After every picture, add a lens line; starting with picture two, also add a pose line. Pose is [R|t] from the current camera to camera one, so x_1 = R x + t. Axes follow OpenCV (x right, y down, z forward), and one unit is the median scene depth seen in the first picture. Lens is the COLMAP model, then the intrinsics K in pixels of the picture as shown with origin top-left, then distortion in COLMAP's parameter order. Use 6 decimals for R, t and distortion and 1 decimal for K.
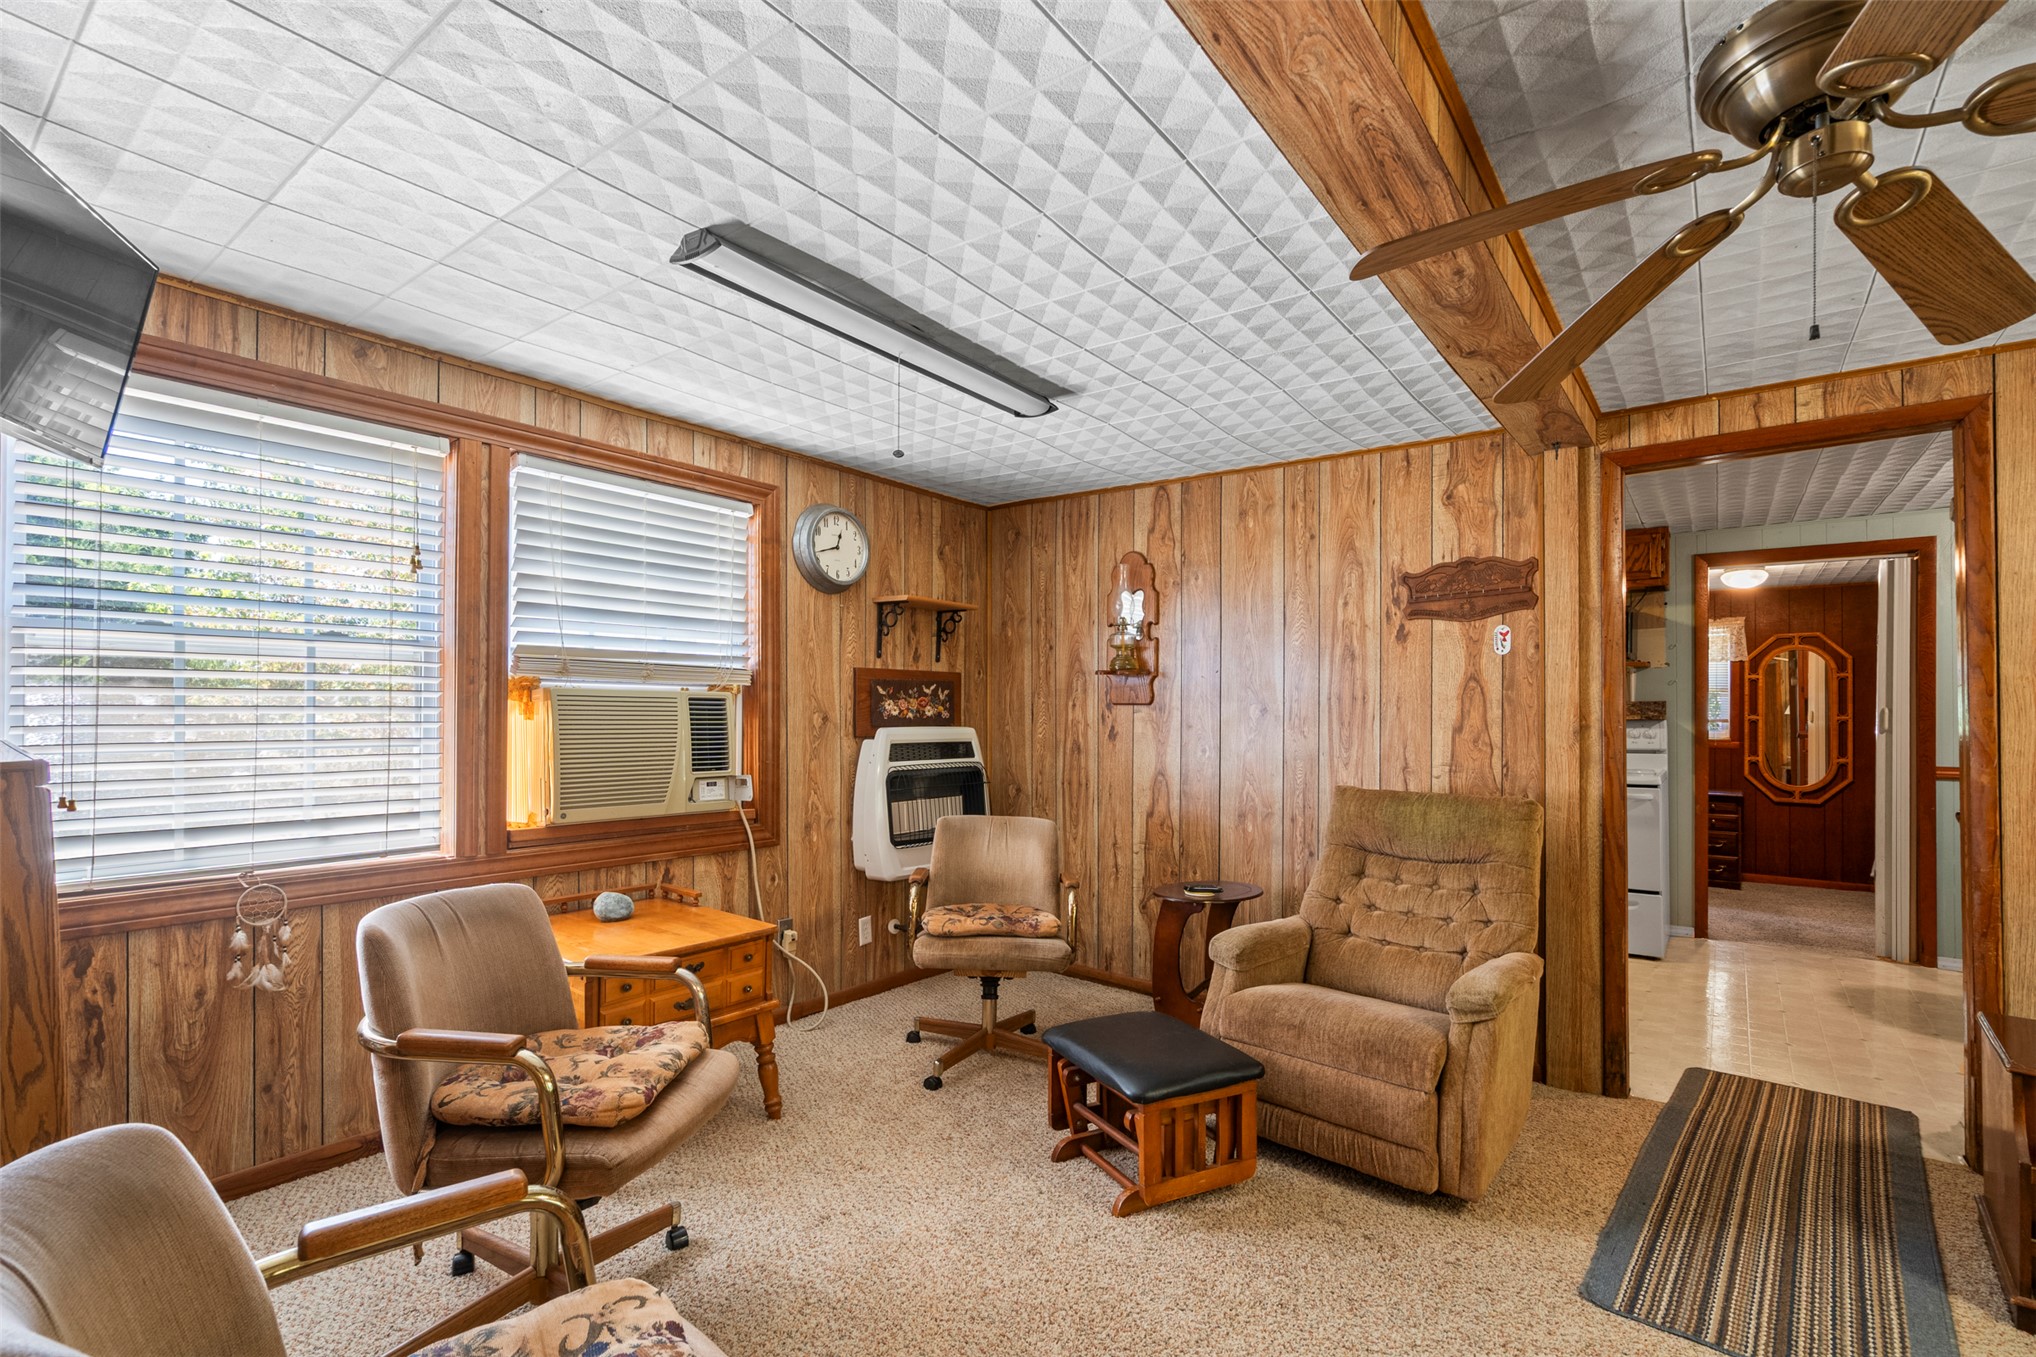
lens RADIAL K [[941.2, 0, 1020.3], [0, 941.2, 705.5], [0, 0, 1]] dist [-0.004138, 0.000803]
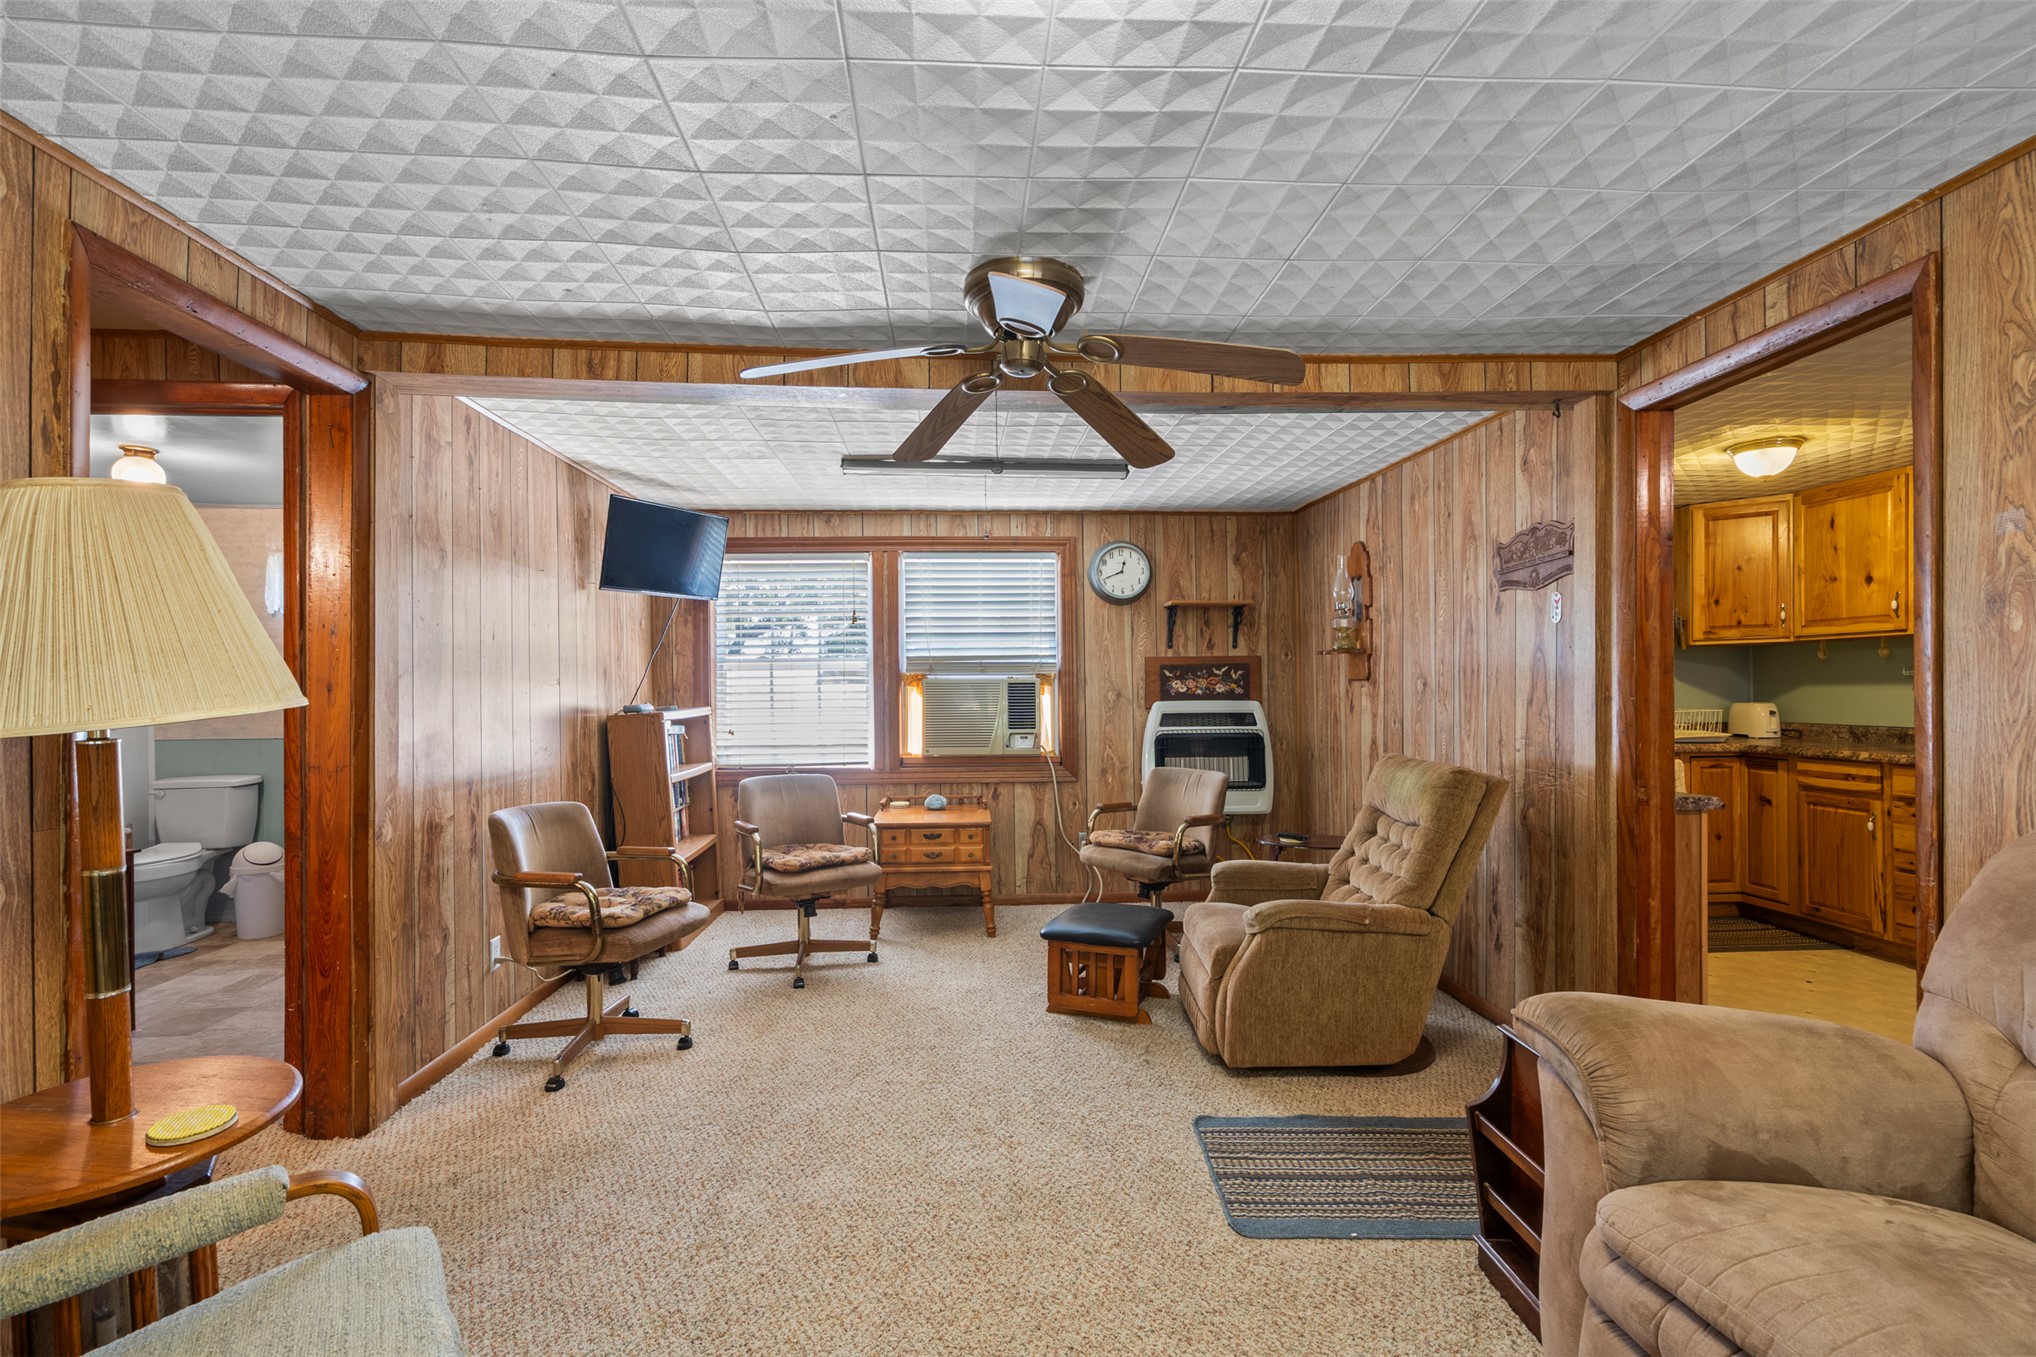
lens RADIAL K [[940.7, 0, 994.9], [0, 940.7, 692.3], [0, 0, 1]] dist [-0.002787, -0.000233]
pose [[0.646283, -0.009796, -0.763035, 0.806098], [0.018584, 0.999823, 0.002905, 0.002513], [0.762871, -0.016058, 0.646351, -0.047315]]
